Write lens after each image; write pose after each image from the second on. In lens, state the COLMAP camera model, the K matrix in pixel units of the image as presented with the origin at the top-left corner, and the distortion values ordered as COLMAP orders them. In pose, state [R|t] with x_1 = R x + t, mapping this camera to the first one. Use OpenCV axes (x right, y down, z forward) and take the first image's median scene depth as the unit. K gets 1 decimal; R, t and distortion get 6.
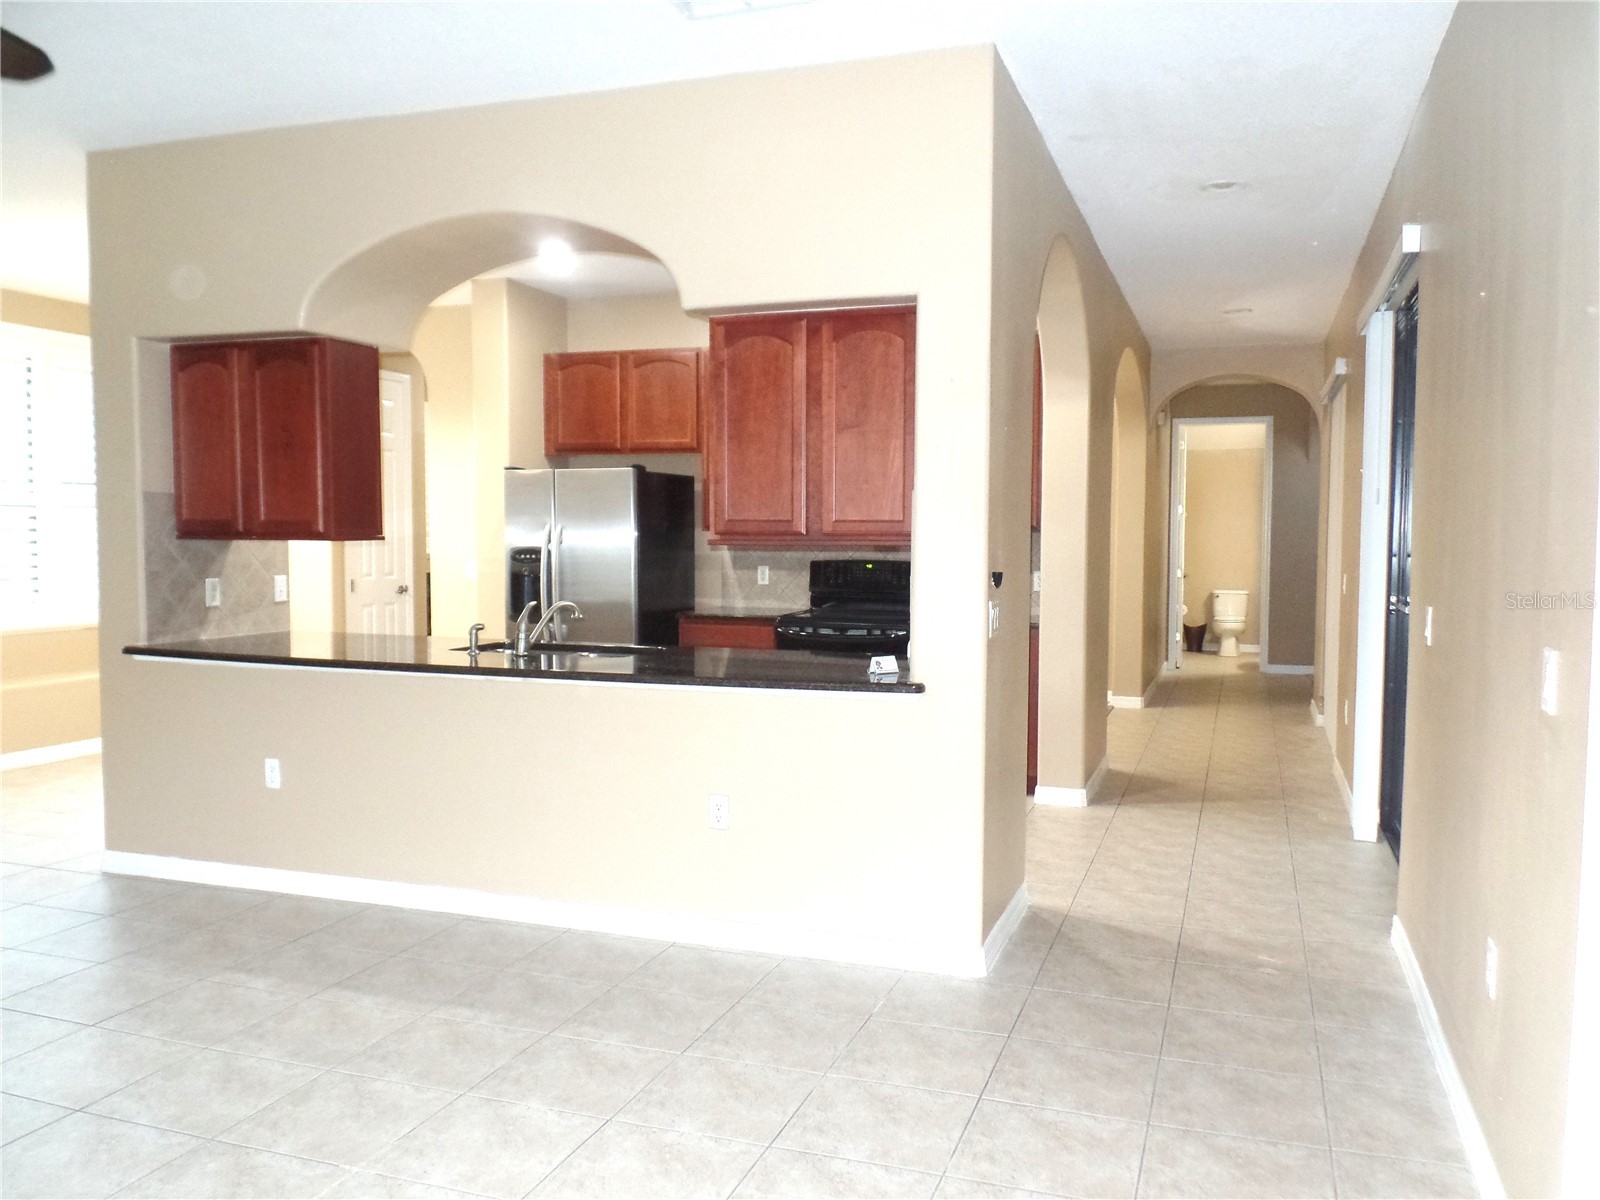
lens RADIAL K [[1294.3, 0, 799.2], [0, 1294.3, 599.5], [0, 0, 1]] dist [-0.000269, -0.002063]
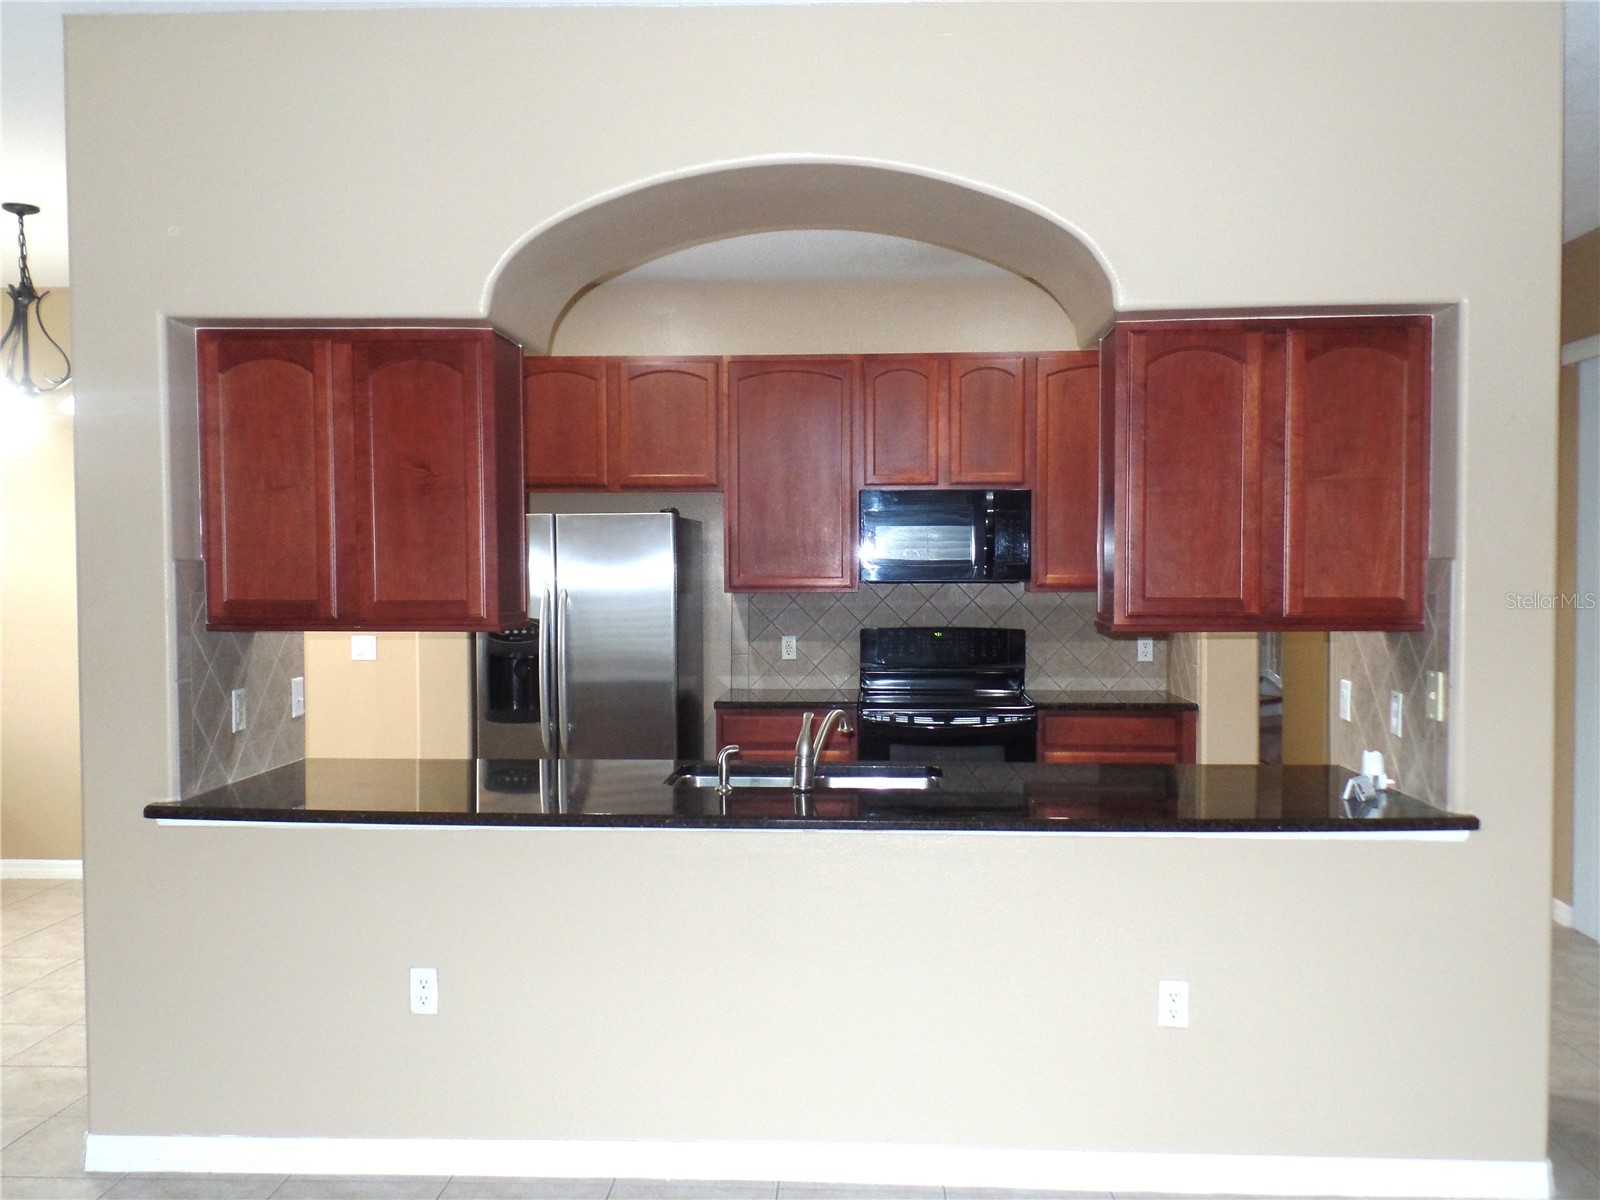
lens RADIAL K [[1478.1, 0, 799.8], [0, 1478.1, 602.7], [0, 0, 1]] dist [0.031499, 0.000000]
pose [[0.961105, -0.015582, 0.275743, -0.409330], [0.023008, 0.999454, -0.023714, -0.037405], [-0.275223, 0.029135, 0.960939, 0.214259]]
